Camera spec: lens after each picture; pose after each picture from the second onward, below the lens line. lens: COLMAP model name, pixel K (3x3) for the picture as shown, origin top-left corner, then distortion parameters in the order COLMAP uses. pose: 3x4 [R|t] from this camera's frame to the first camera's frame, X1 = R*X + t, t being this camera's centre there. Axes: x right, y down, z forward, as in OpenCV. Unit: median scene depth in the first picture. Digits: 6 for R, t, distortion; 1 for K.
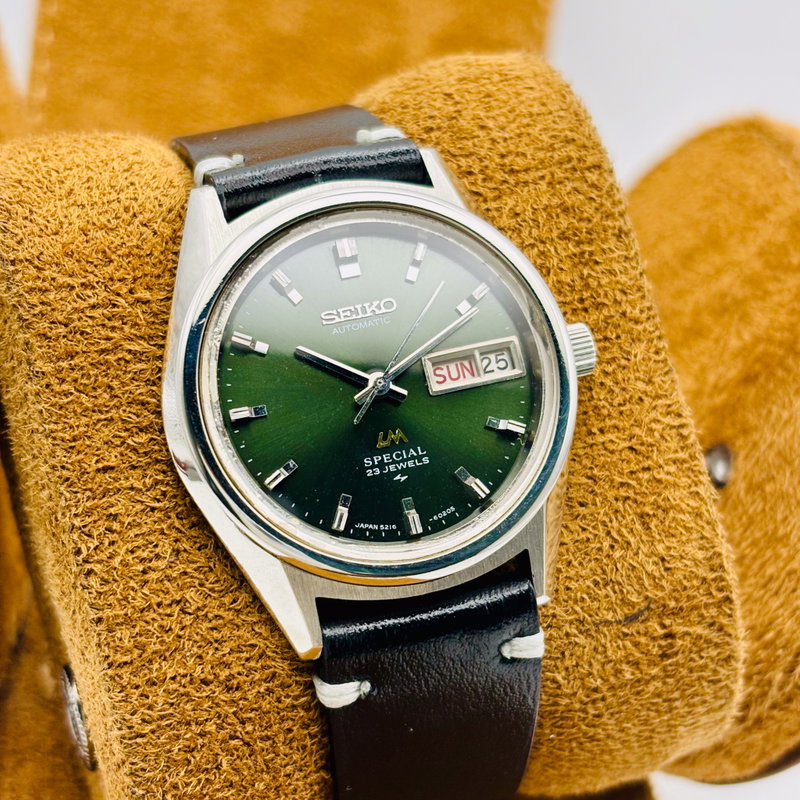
lens RADIAL K [[1832.3, 0, 369.2], [0, 1832.3, 401.7], [0, 0, 1]] dist [-0.146769, 6.494535]
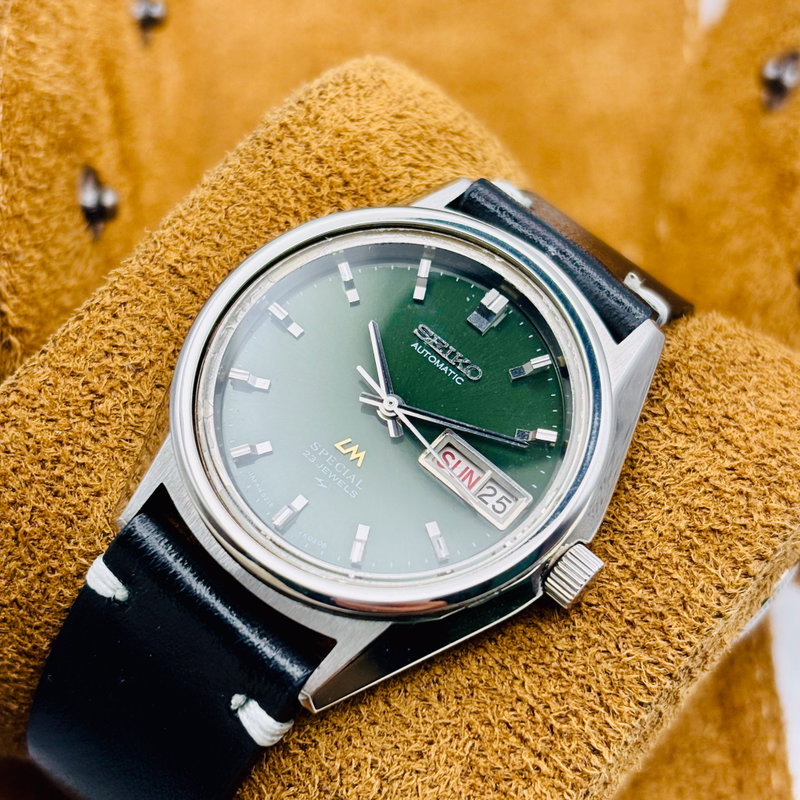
lens RADIAL K [[1832.3, 0, 369.2], [0, 1832.3, 401.7], [0, 0, 1]] dist [-0.146769, 6.494535]
pose [[0.537254, 0.678871, -0.500491, 0.453032], [-0.790591, 0.612066, -0.018451, 0.014597], [0.293808, 0.405597, 0.865545, 0.197222]]
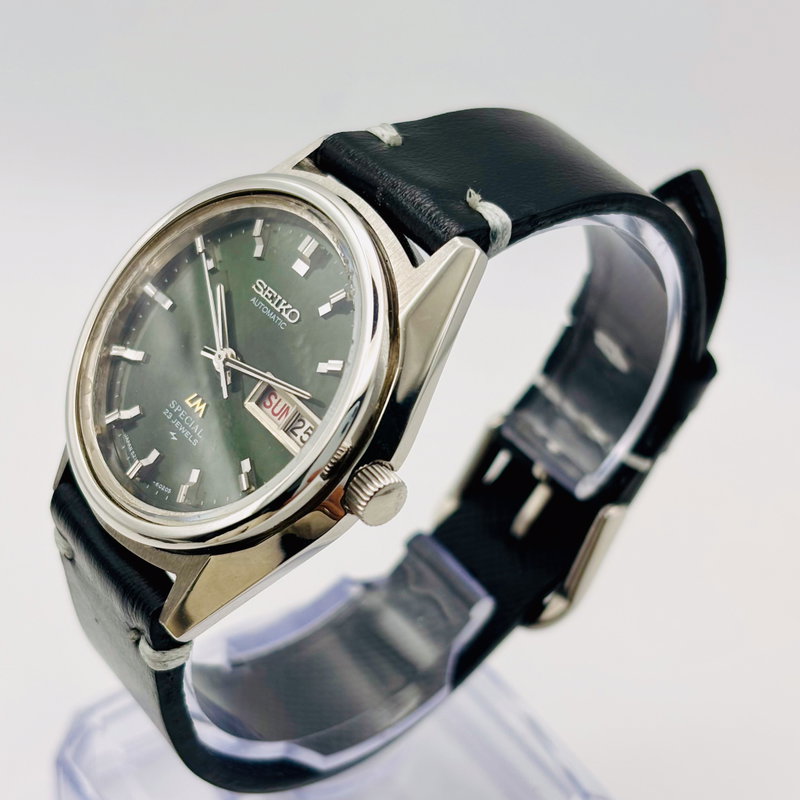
lens RADIAL K [[1832.3, 0, 369.2], [0, 1832.3, 401.7], [0, 0, 1]] dist [-0.146769, 6.494535]
pose [[0.309618, 0.624092, -0.717388, 0.765637], [-0.596404, 0.715066, 0.364669, -0.406792], [0.740567, 0.314945, 0.593608, 0.458221]]
